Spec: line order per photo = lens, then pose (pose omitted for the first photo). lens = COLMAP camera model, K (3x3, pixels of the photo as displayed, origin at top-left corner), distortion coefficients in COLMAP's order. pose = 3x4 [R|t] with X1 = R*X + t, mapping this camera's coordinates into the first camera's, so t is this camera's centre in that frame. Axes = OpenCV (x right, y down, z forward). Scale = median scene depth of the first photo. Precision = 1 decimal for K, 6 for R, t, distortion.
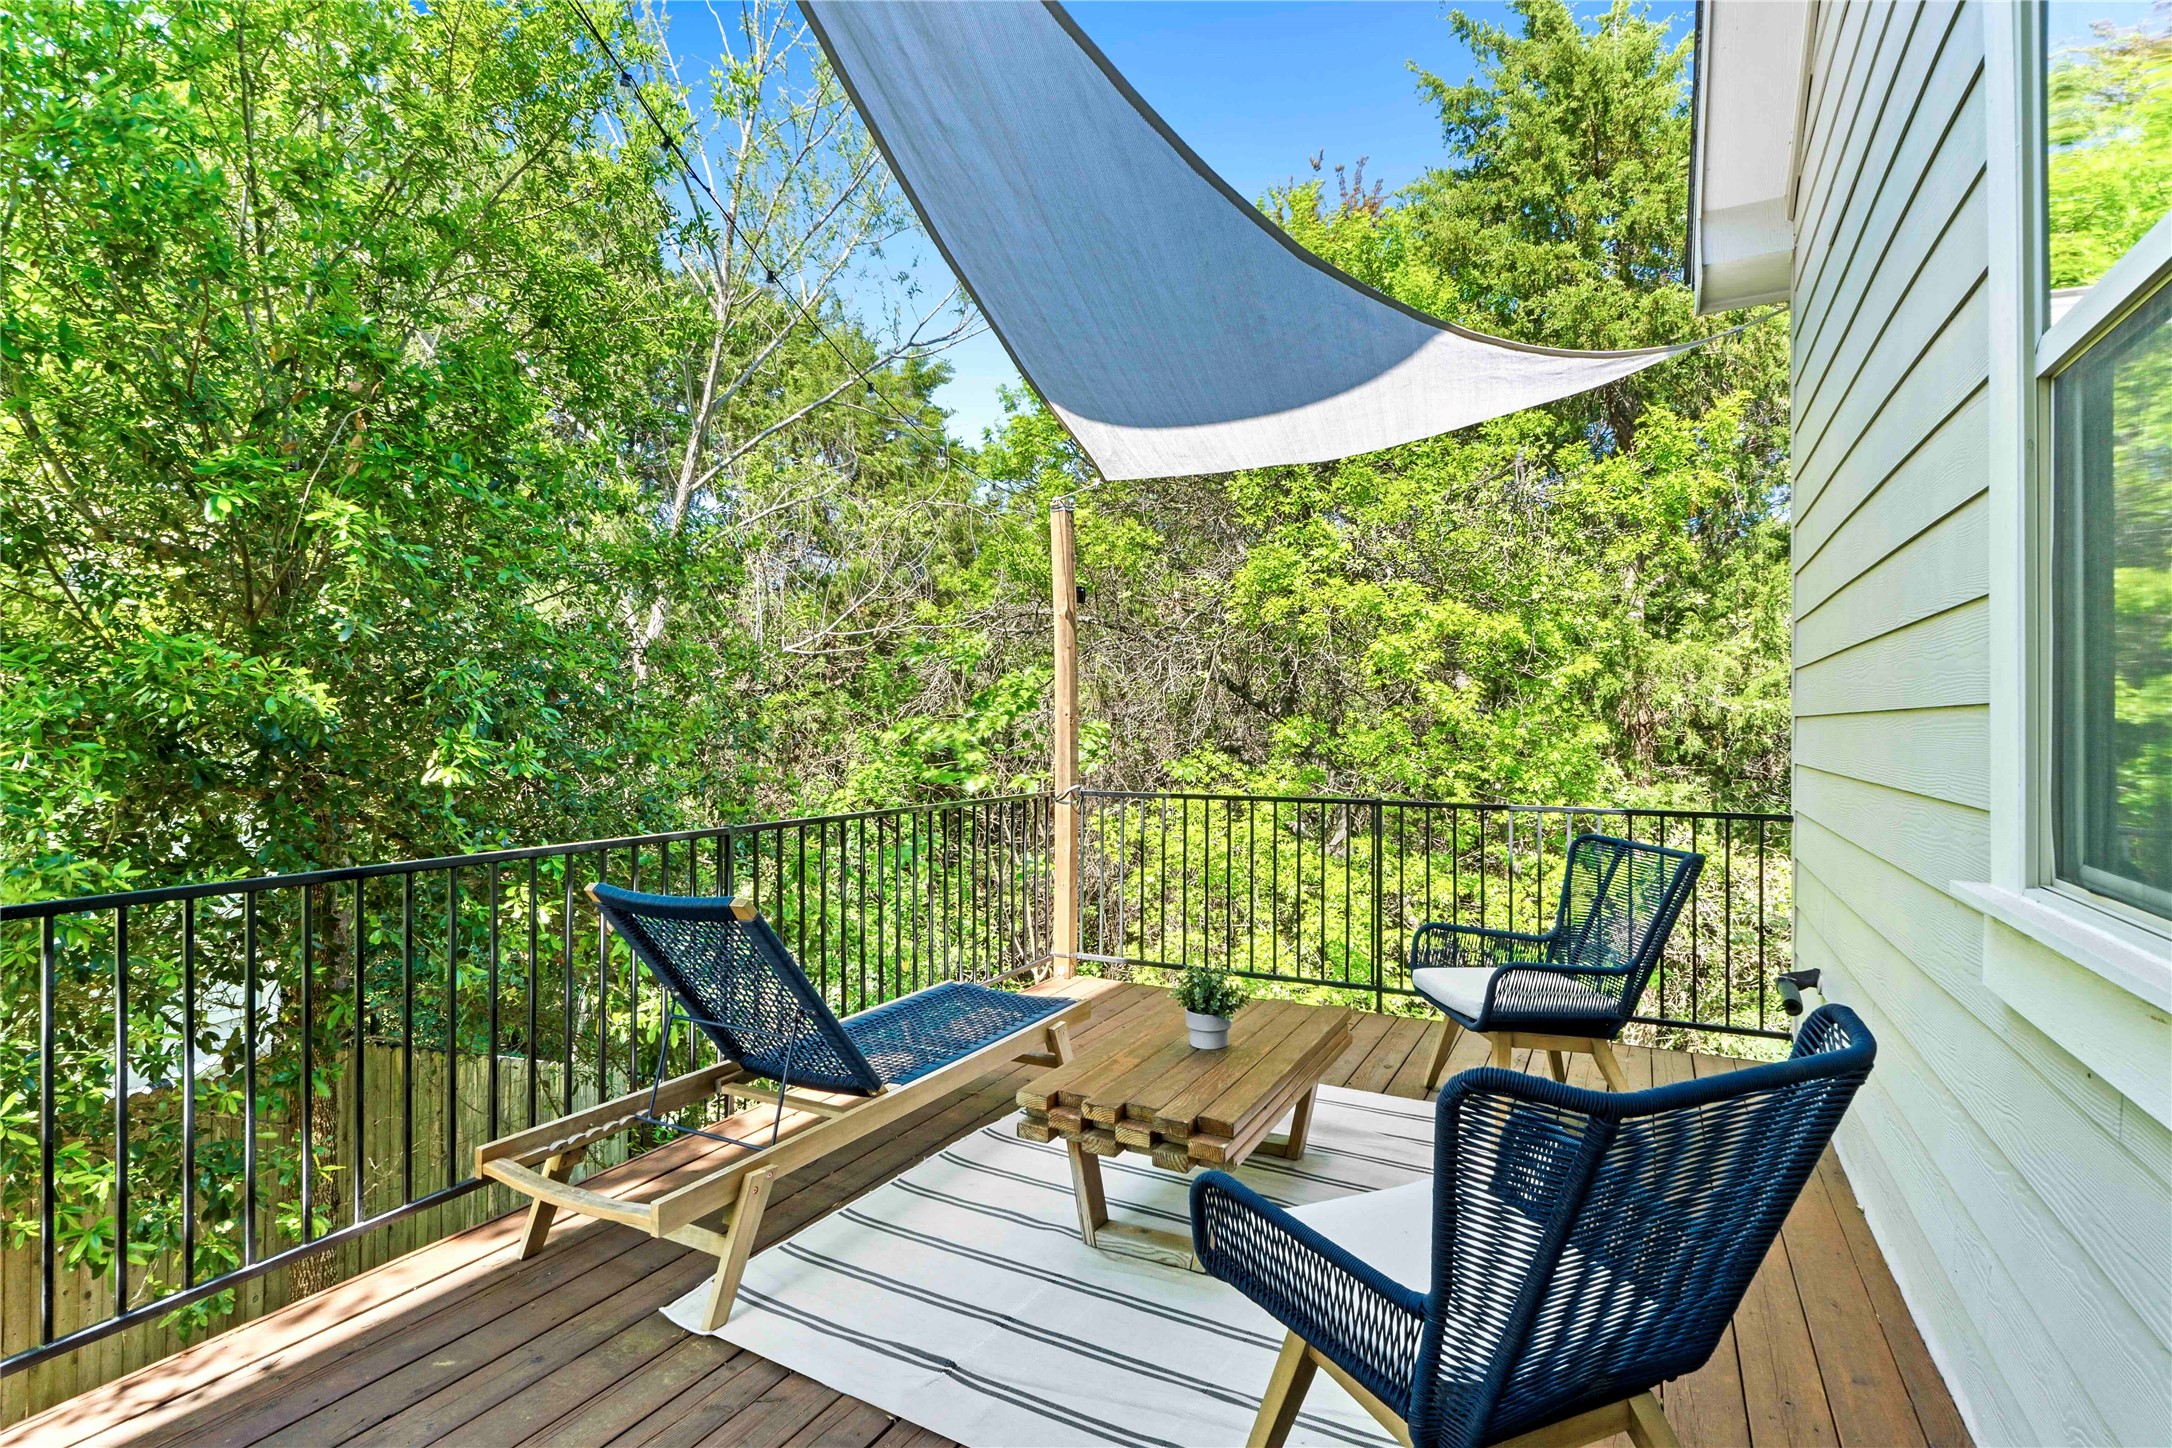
lens RADIAL K [[1024.7, 0, 1086.0], [0, 1024.7, 724.0], [0, 0, 1]] dist [-0.003340, 0.000130]
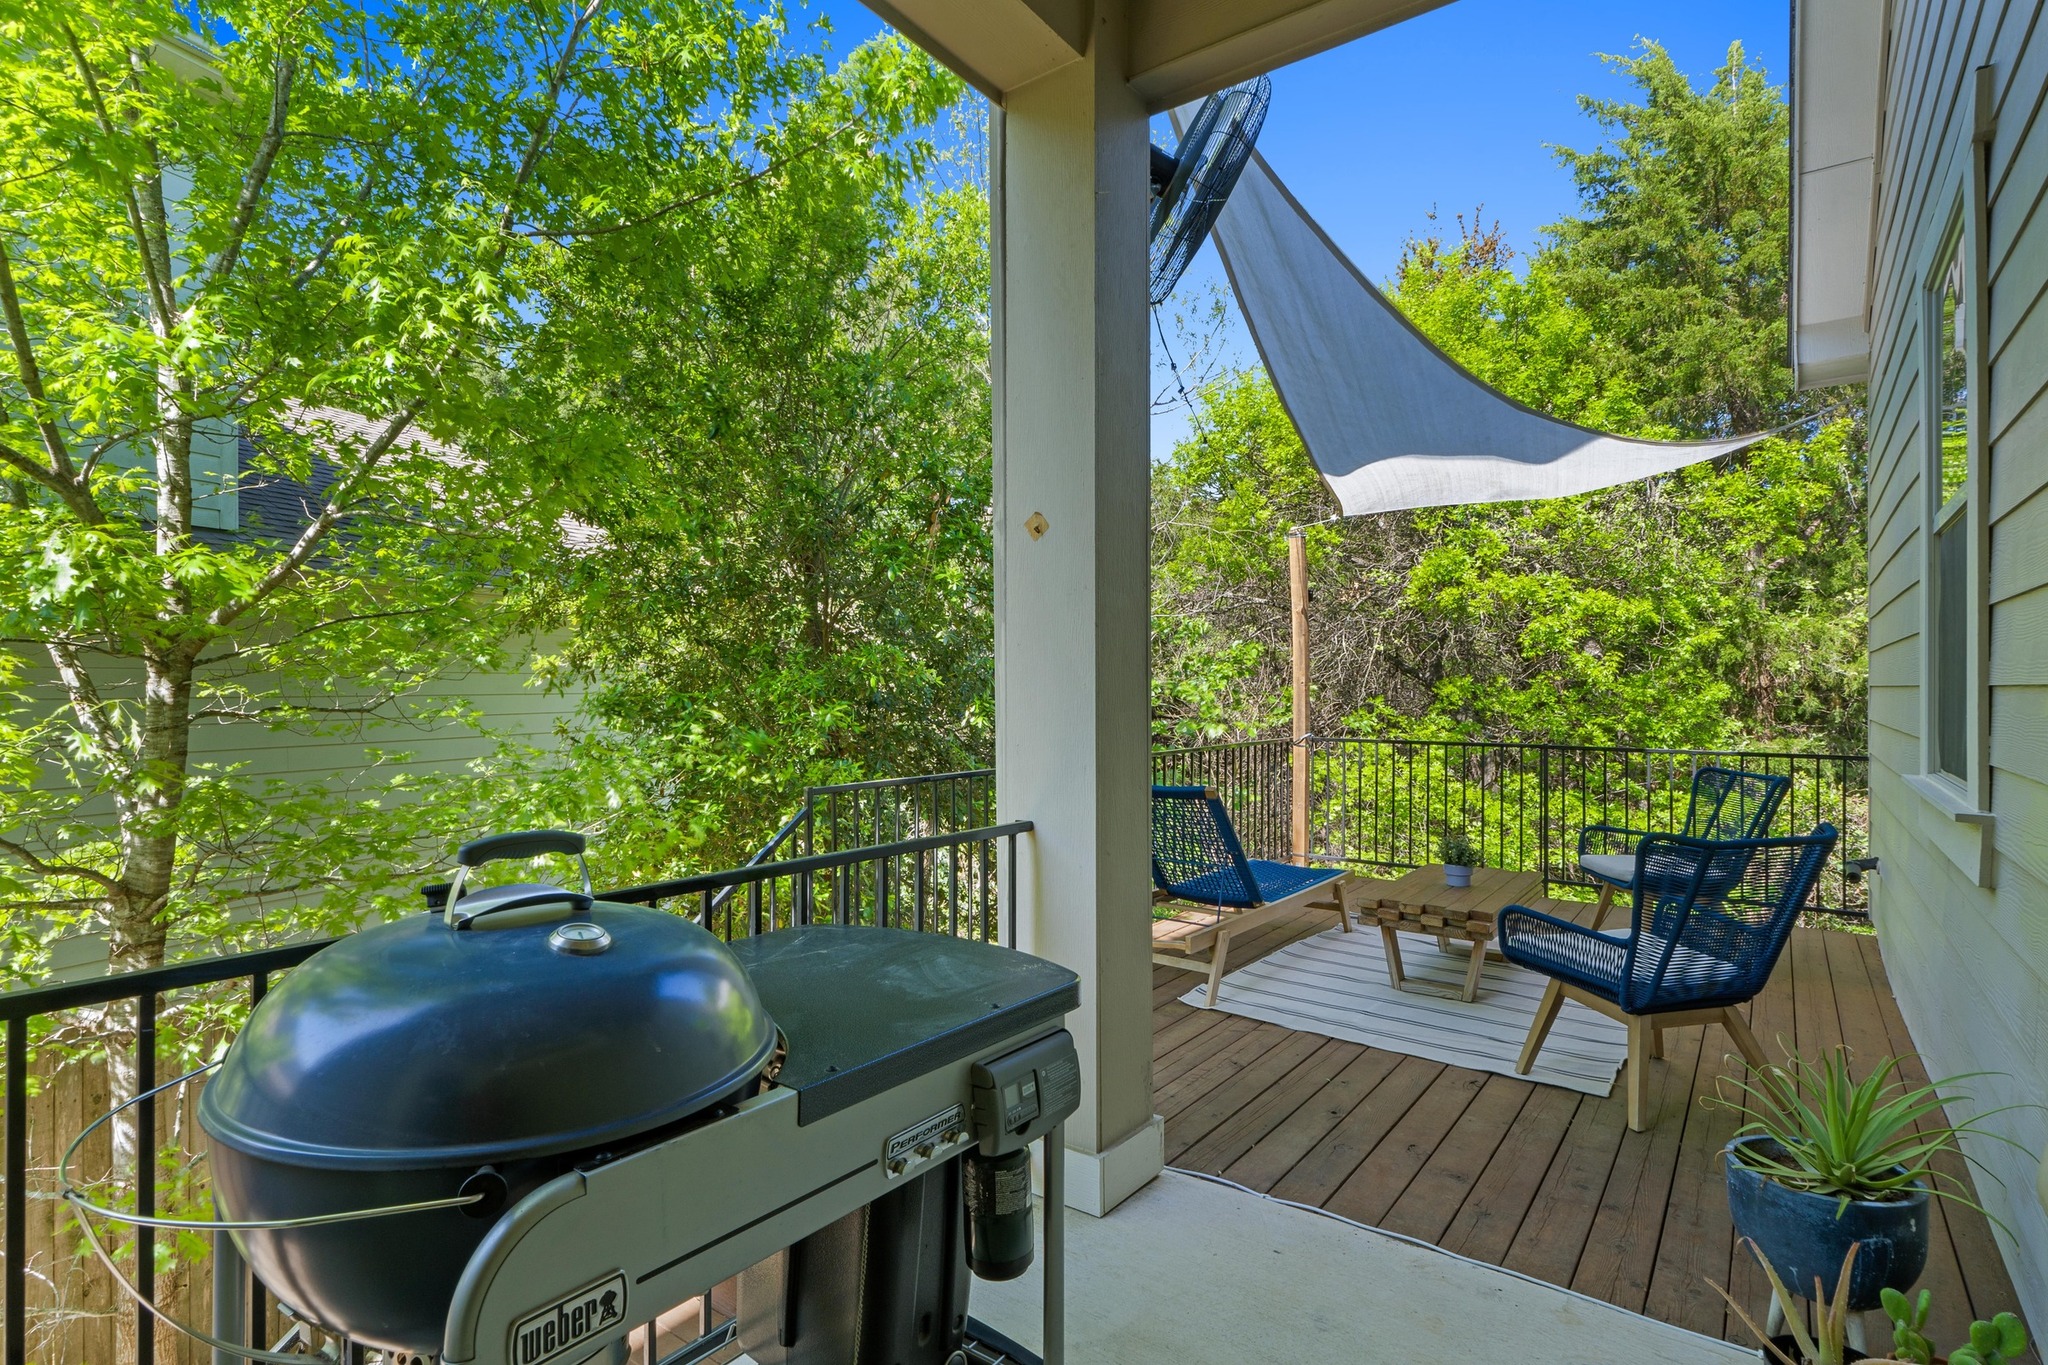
lens RADIAL K [[1060.9, 0, 952.0], [0, 1060.9, 677.1], [0, 0, 1]] dist [-0.089998, 0.051950]
pose [[0.983135, 0.002284, -0.182869, -0.158685], [-0.003088, 0.999987, -0.004115, -0.003968], [0.182857, 0.004610, 0.983129, -0.331421]]
